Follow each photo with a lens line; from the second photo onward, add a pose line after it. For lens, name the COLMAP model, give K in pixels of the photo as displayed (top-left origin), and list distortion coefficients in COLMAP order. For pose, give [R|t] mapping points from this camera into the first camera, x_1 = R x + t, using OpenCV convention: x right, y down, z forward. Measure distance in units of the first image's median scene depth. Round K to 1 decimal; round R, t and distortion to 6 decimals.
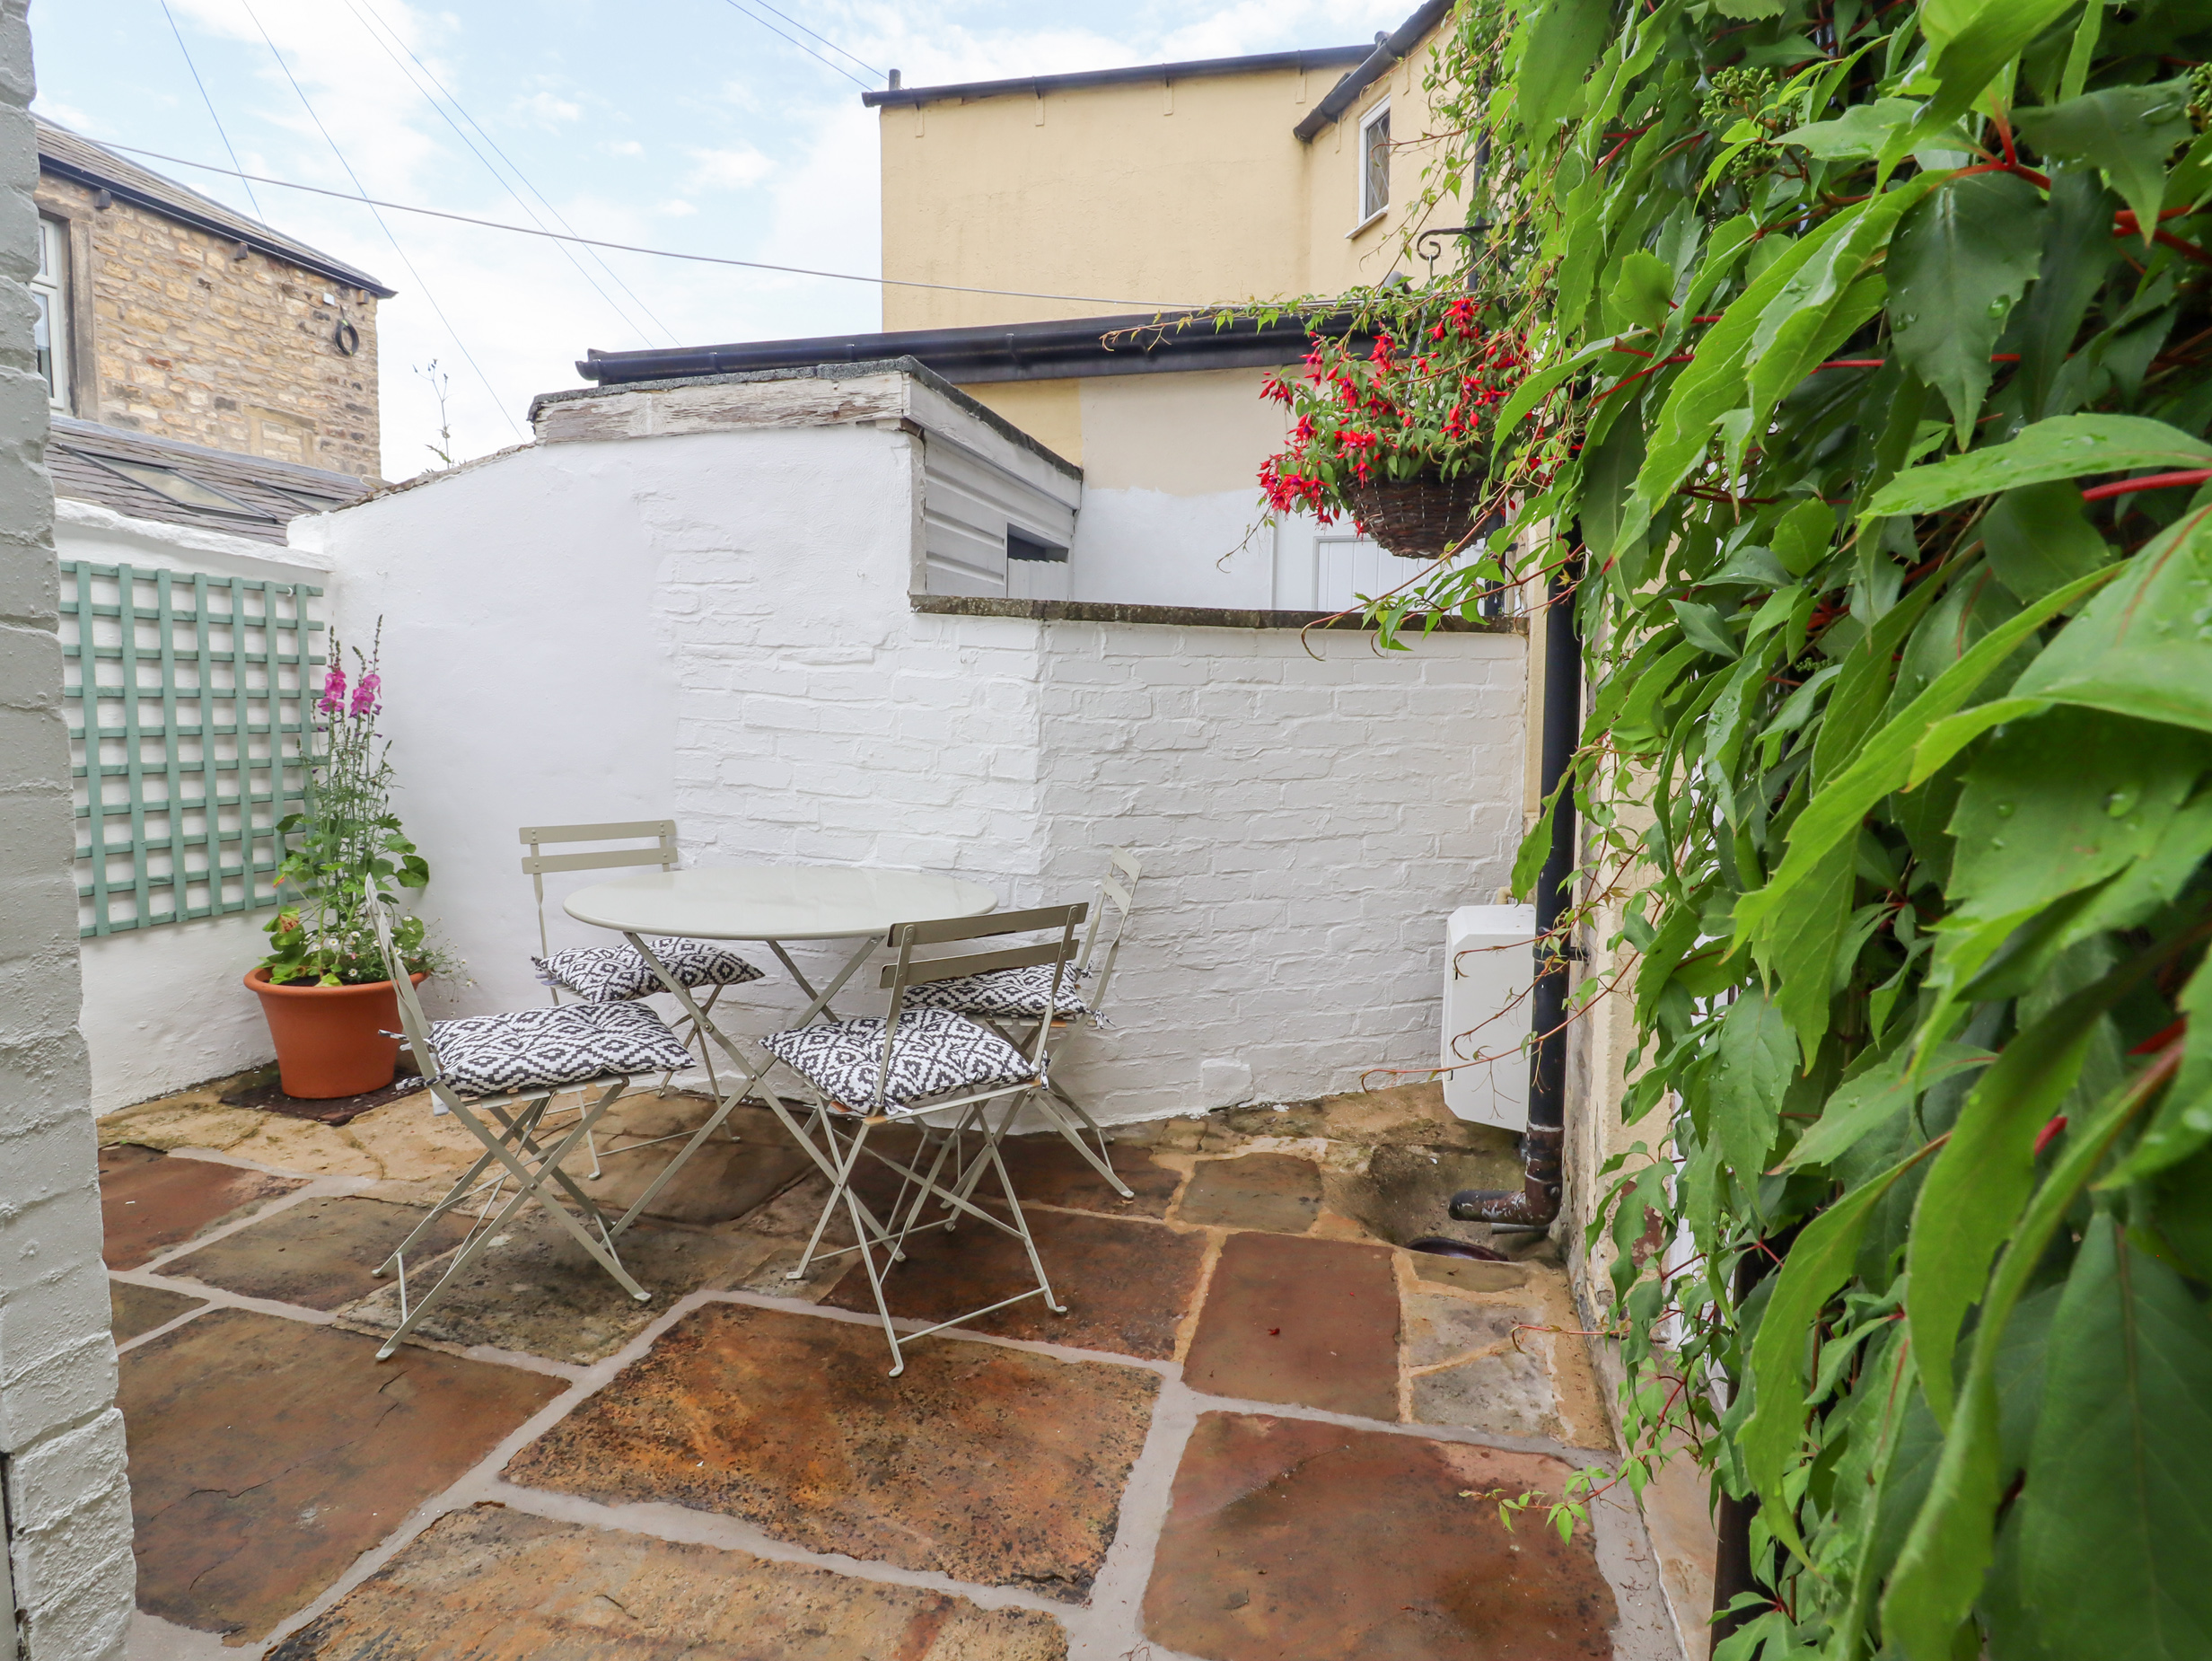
lens RADIAL K [[1151.6, 0, 1140.9], [0, 1151.6, 793.2], [0, 0, 1]] dist [-0.003434, -0.008062]
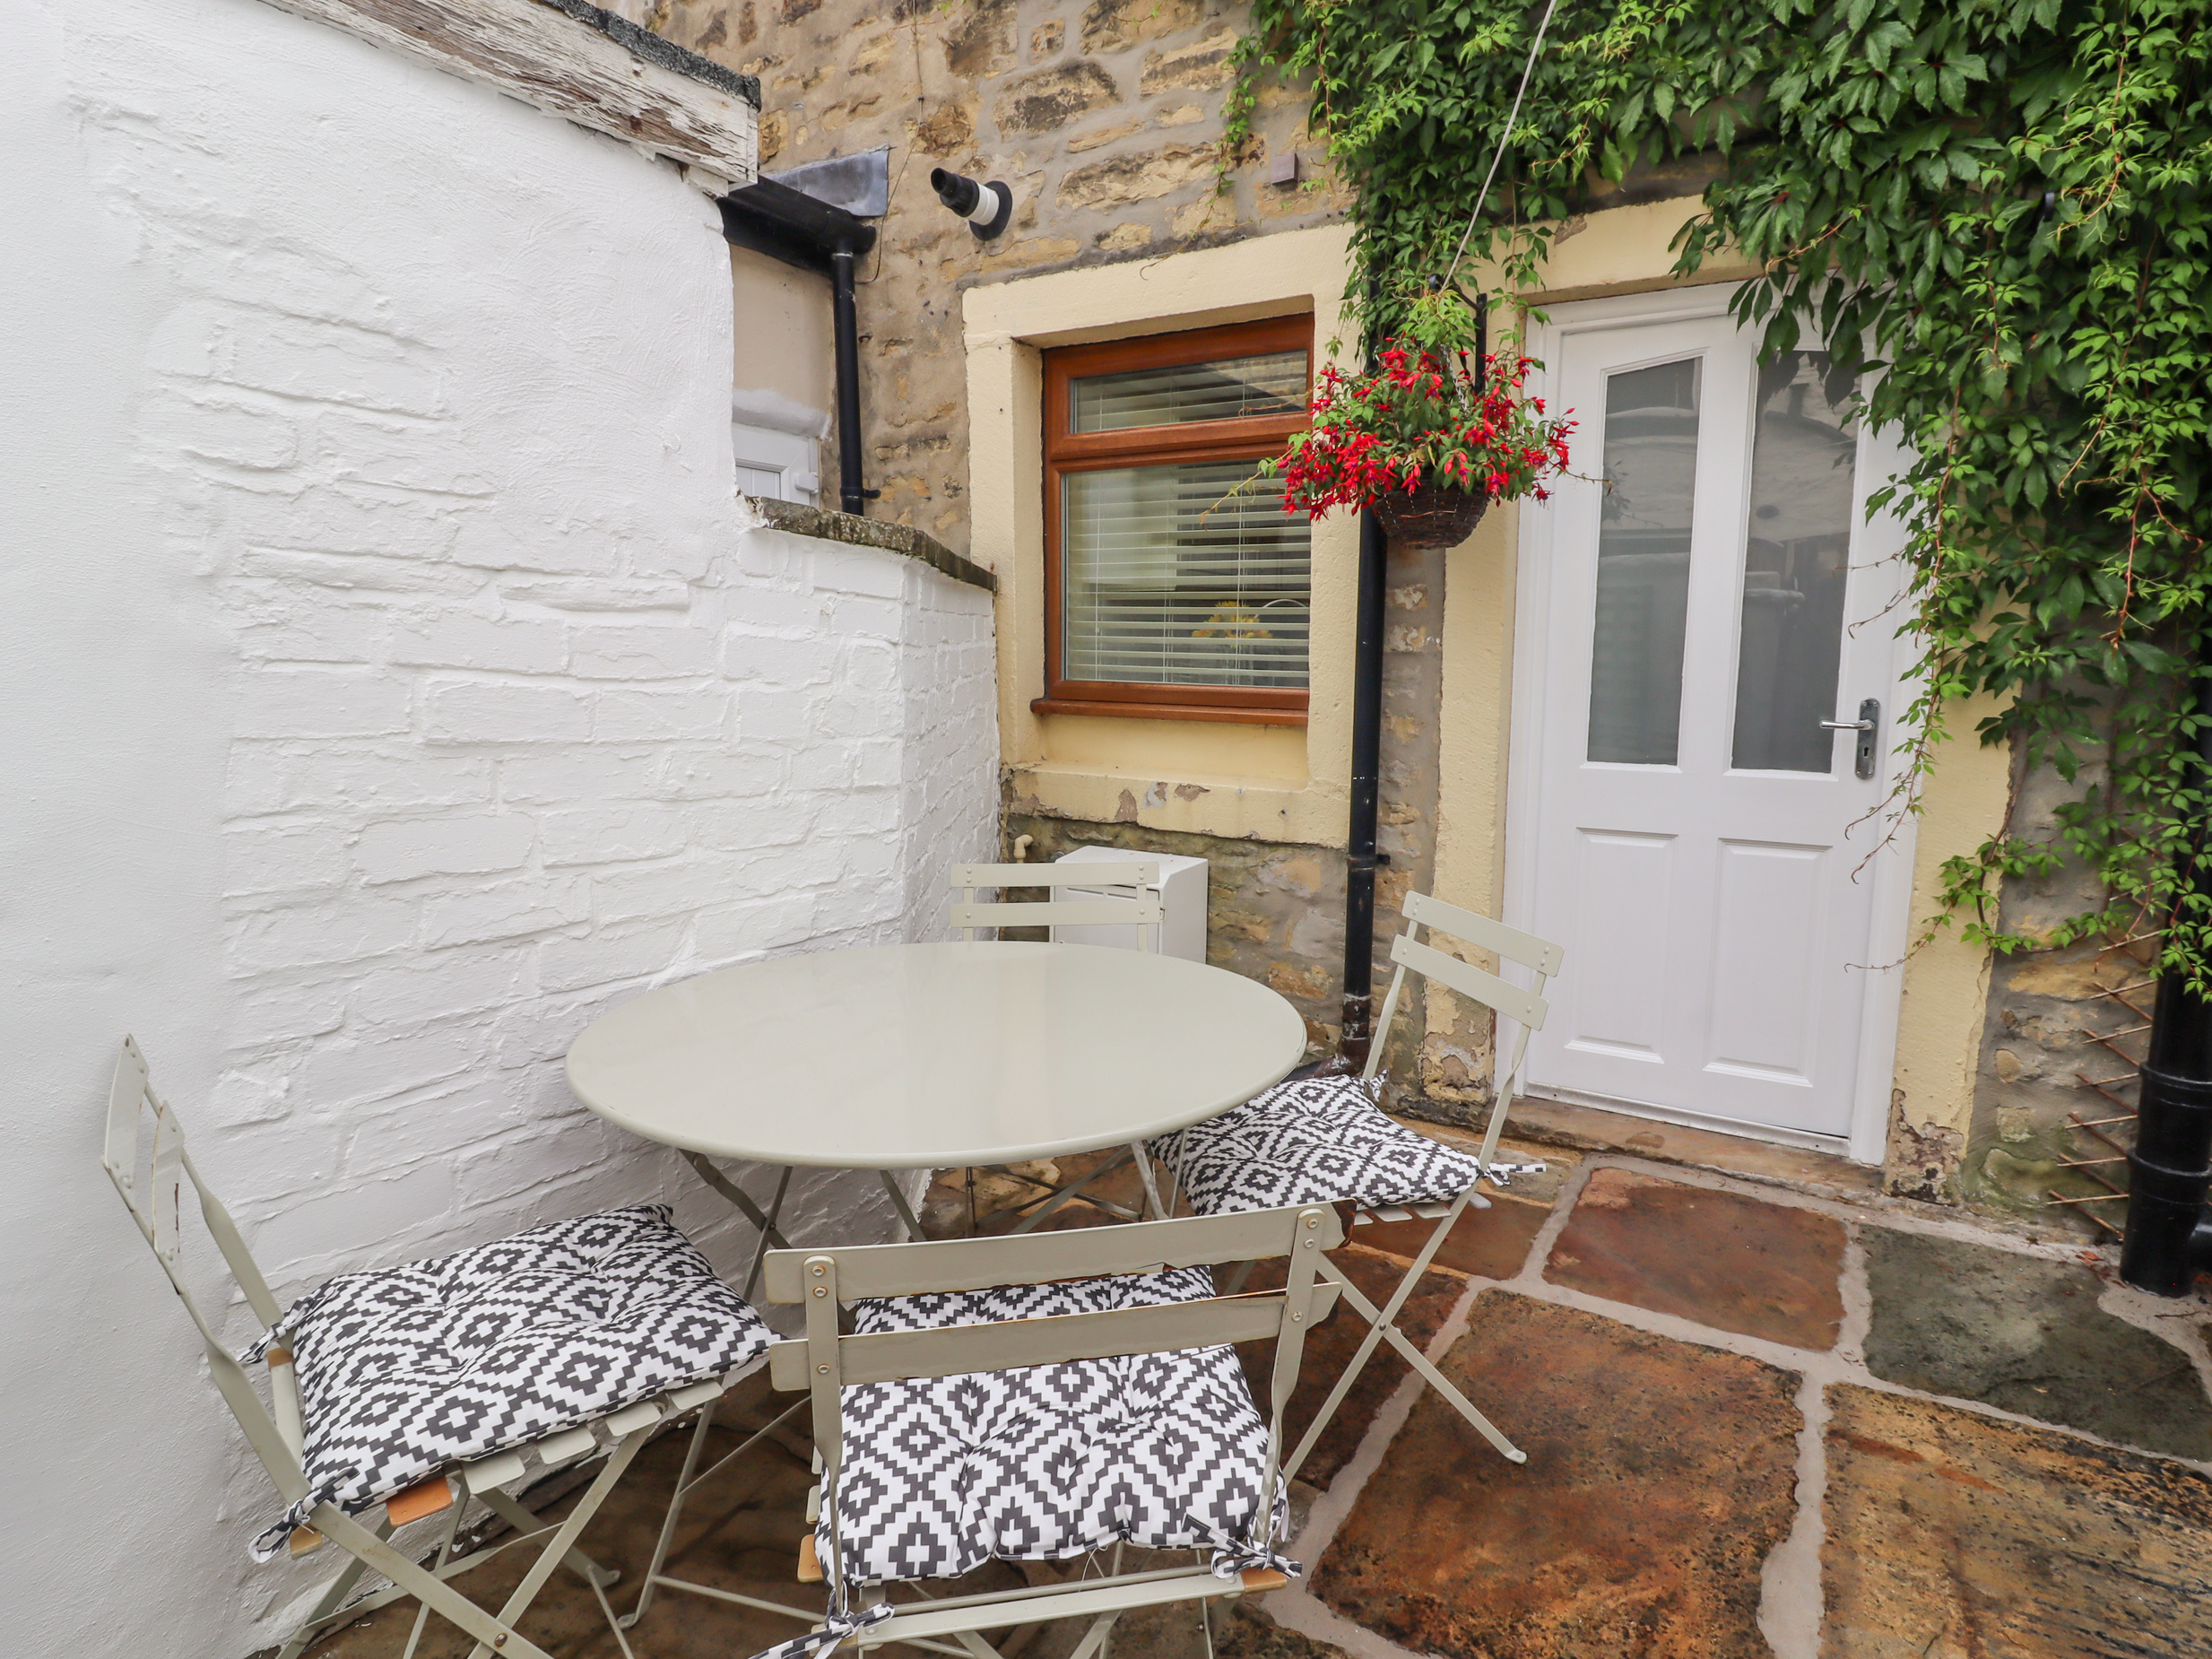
lens RADIAL K [[1176.9, 0, 1131.9], [0, 1176.9, 795.2], [0, 0, 1]] dist [-0.011422, -0.002934]
pose [[0.313896, -0.125593, 0.941114, -0.717544], [0.068842, 0.991614, 0.109371, -0.072960], [-0.946958, 0.030457, 0.319910, 0.625635]]
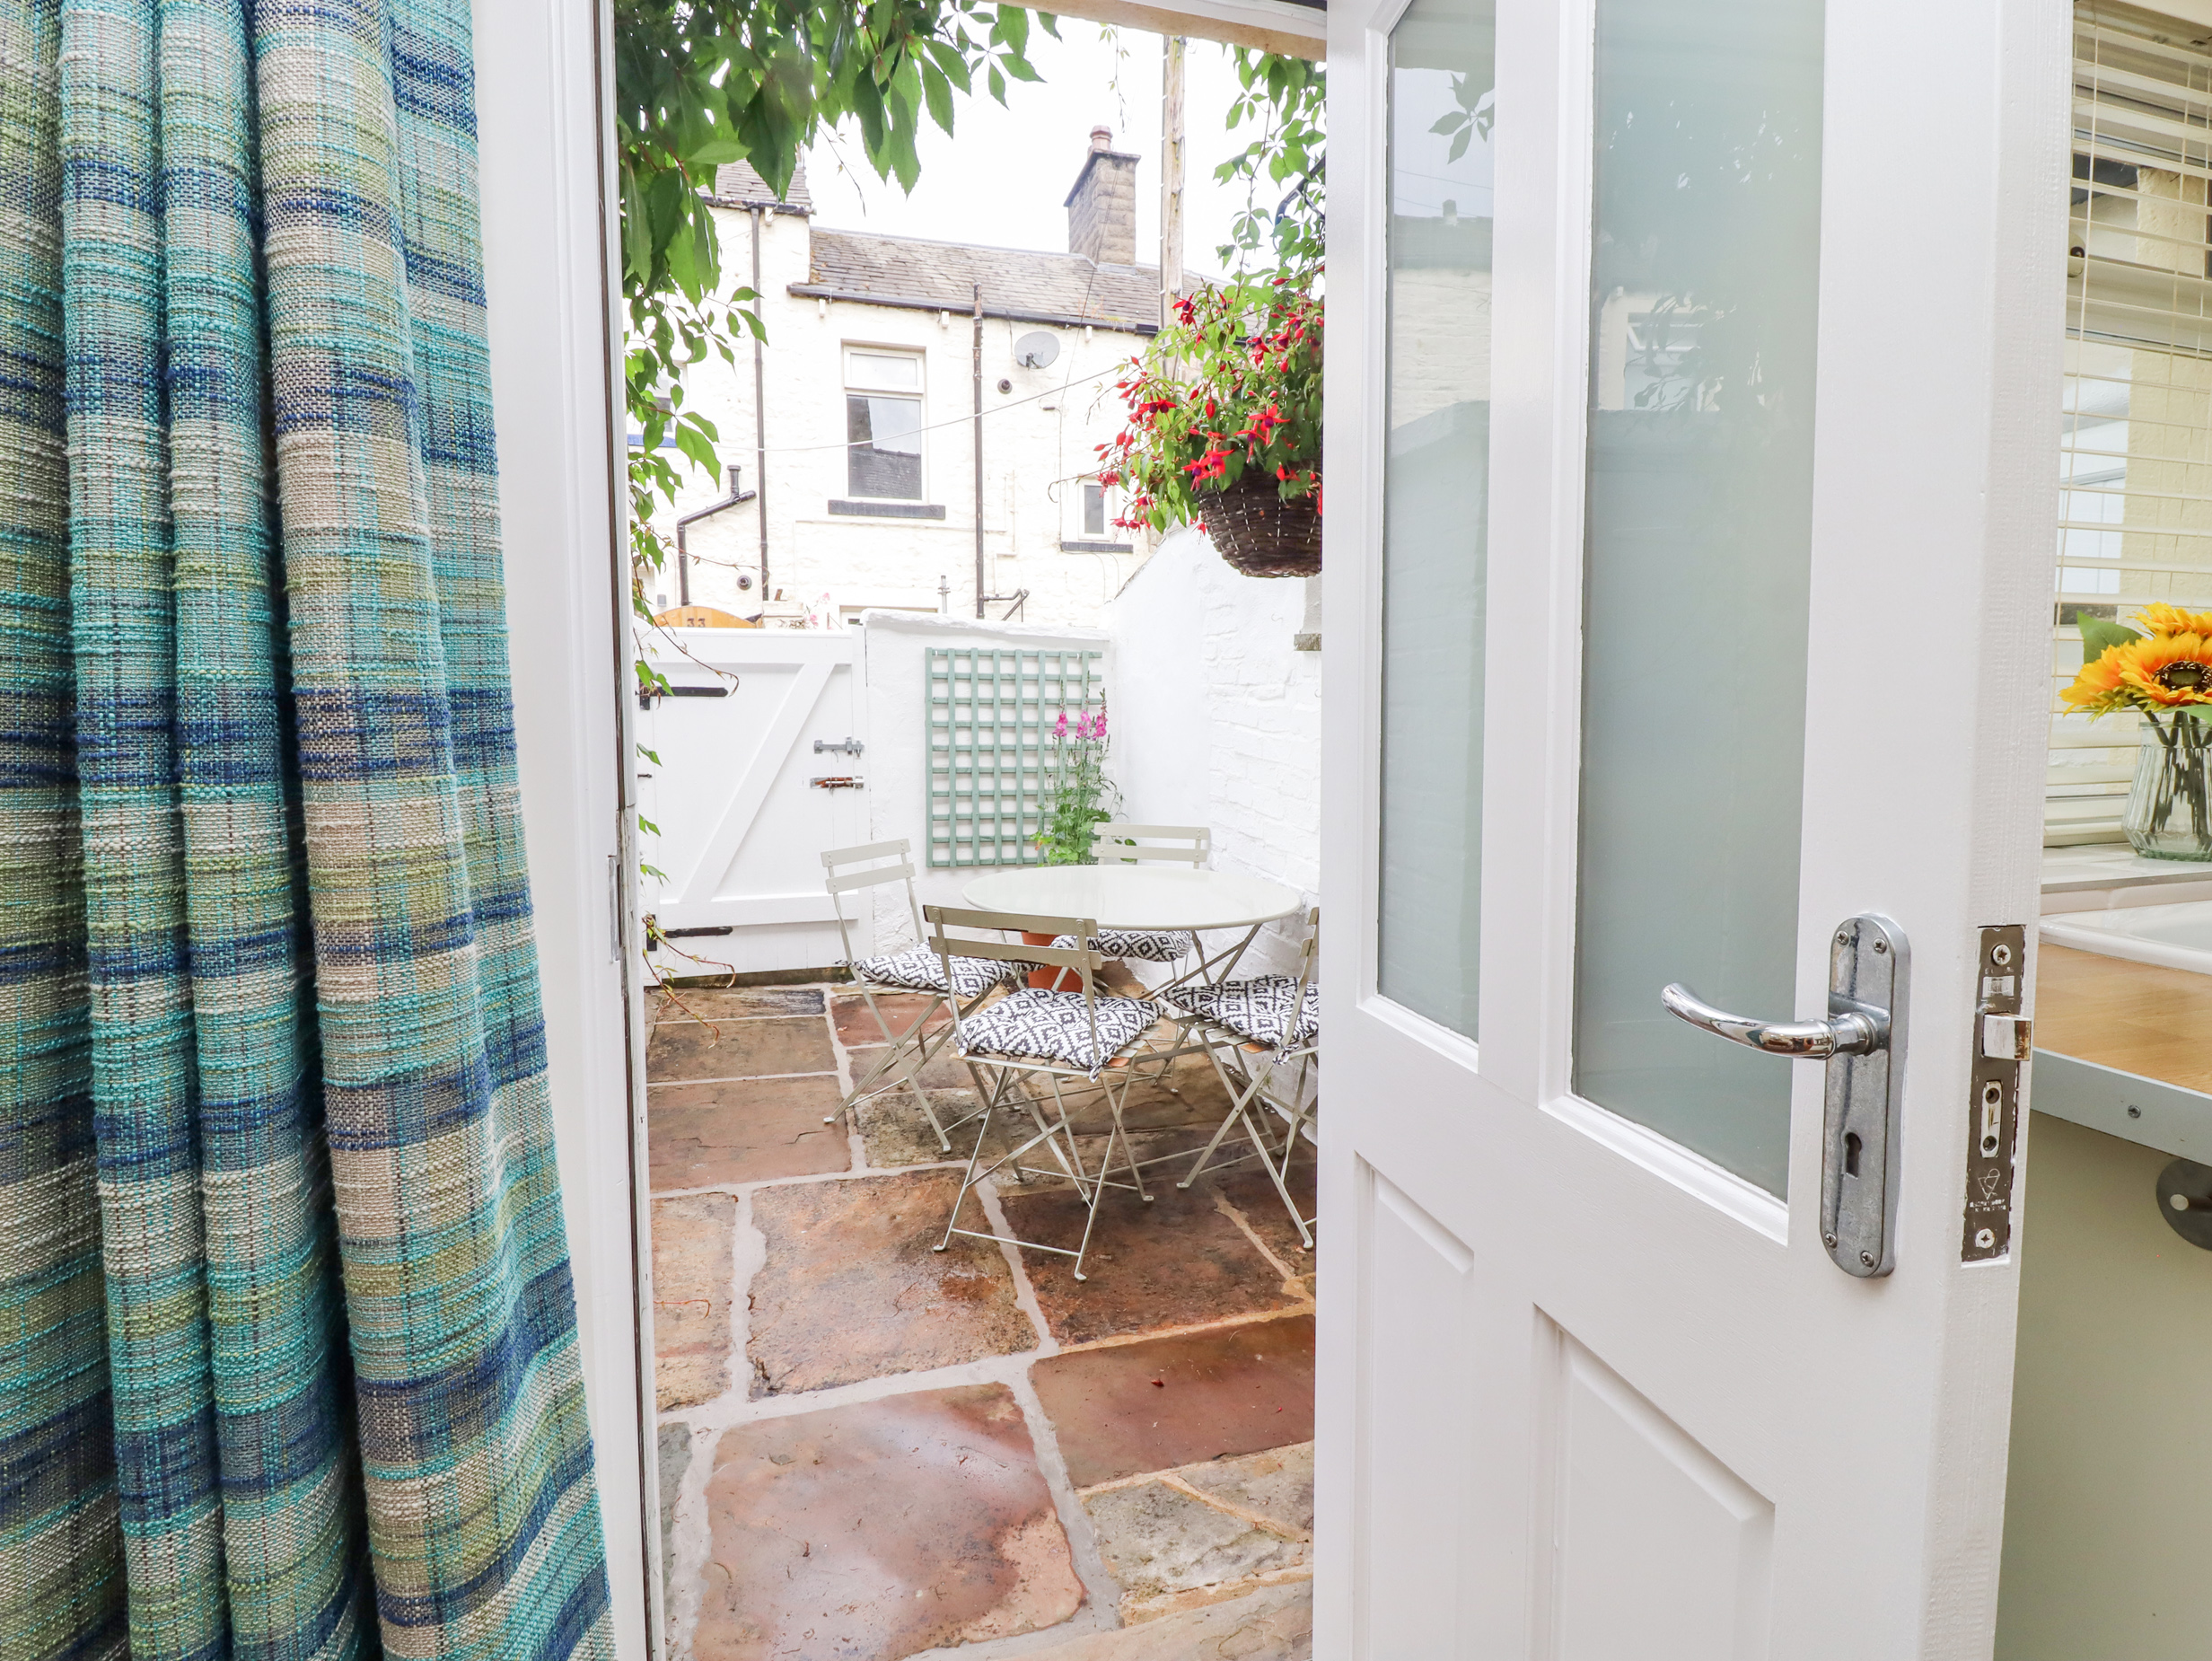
lens RADIAL K [[1151.6, 0, 1134.5], [0, 1151.6, 796.4], [0, 0, 1]] dist [-0.003434, -0.008062]
pose [[0.509414, 0.055177, -0.858751, 0.649451], [-0.065762, 0.997520, 0.025082, -0.037987], [0.858005, 0.043696, 0.511779, 0.323237]]
